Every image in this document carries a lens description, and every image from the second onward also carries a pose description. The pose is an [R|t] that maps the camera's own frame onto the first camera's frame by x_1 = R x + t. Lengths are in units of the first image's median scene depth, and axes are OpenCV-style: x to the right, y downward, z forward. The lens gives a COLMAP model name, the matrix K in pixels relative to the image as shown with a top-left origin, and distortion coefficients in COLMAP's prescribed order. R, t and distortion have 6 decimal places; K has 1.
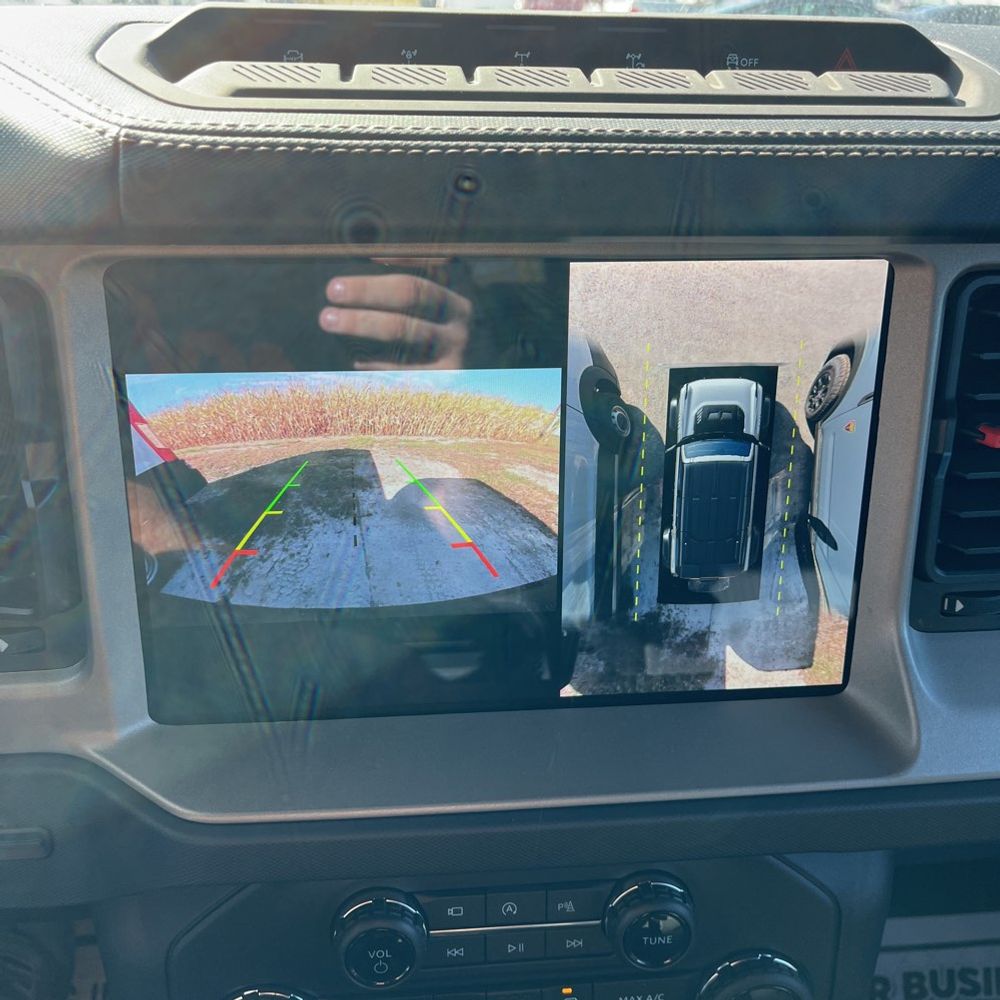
lens RADIAL K [[1025.7, 0, 496.8], [0, 1025.7, 499.0], [0, 0, 1]] dist [0.023656, 0.000000]
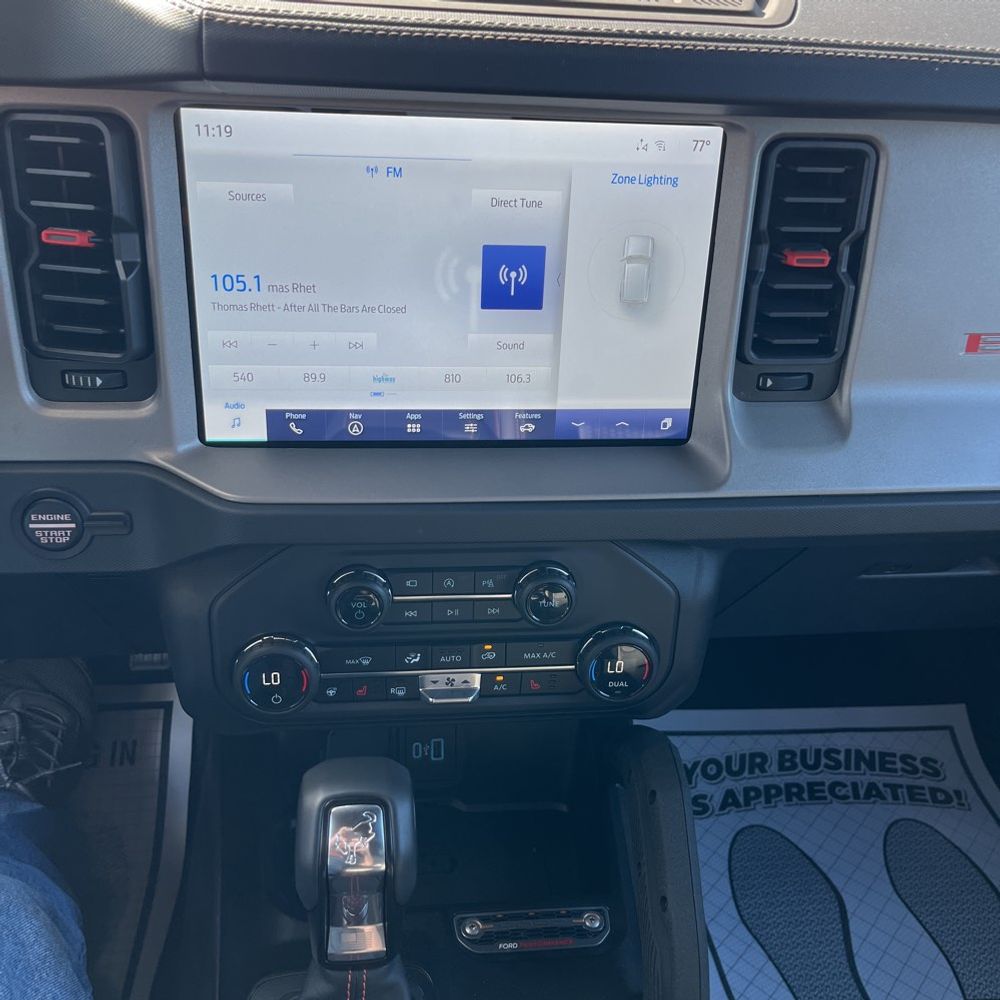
lens RADIAL K [[1025.7, 0, 498.8], [0, 1025.7, 505.8], [0, 0, 1]] dist [0.023656, 0.000000]
pose [[0.999152, 0.026916, 0.031150, 0.039565], [-0.029784, 0.994974, 0.095598, 0.170348], [-0.028420, -0.096445, 0.994932, -0.484993]]
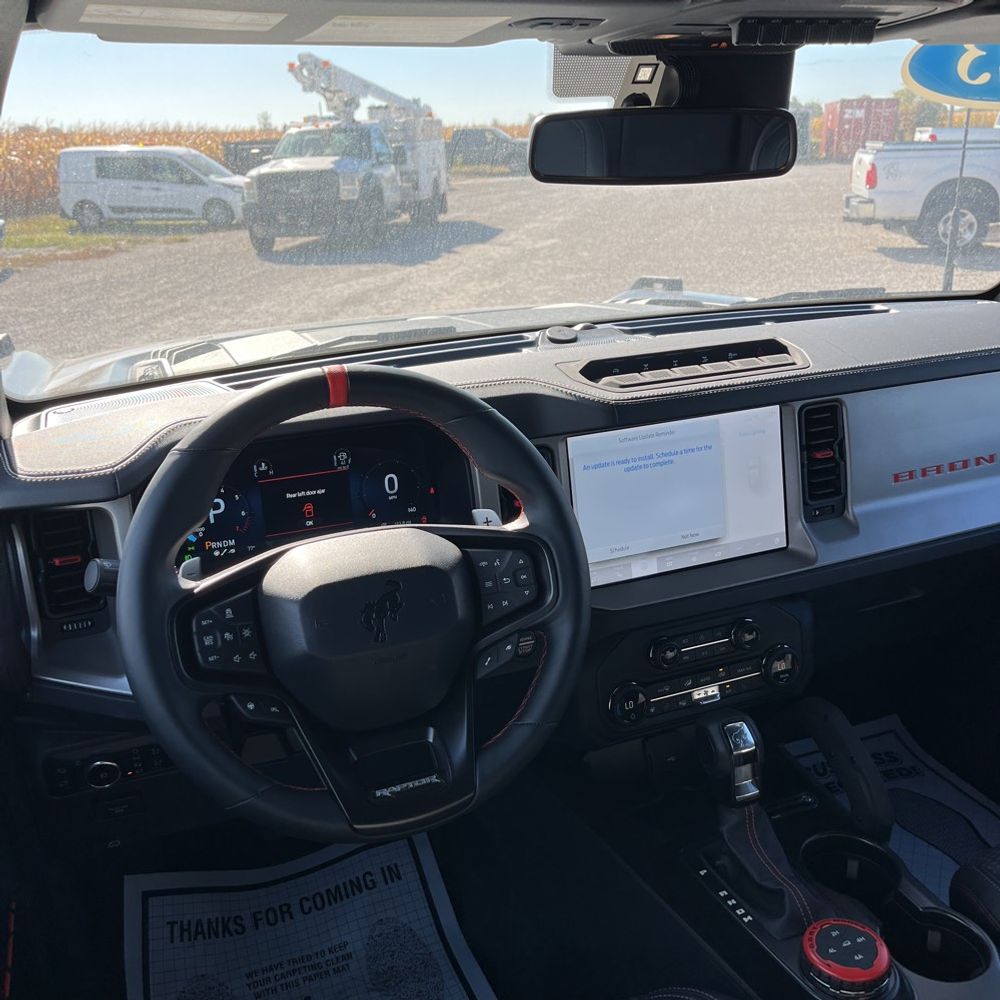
lens RADIAL K [[1025.7, 0, 503.9], [0, 1025.7, 498.5], [0, 0, 1]] dist [0.023656, 0.000000]
pose [[0.959536, -0.145372, 0.241157, -1.319276], [0.175285, 0.978630, -0.107512, 0.259230], [-0.220374, 0.145433, 0.964513, -1.953304]]
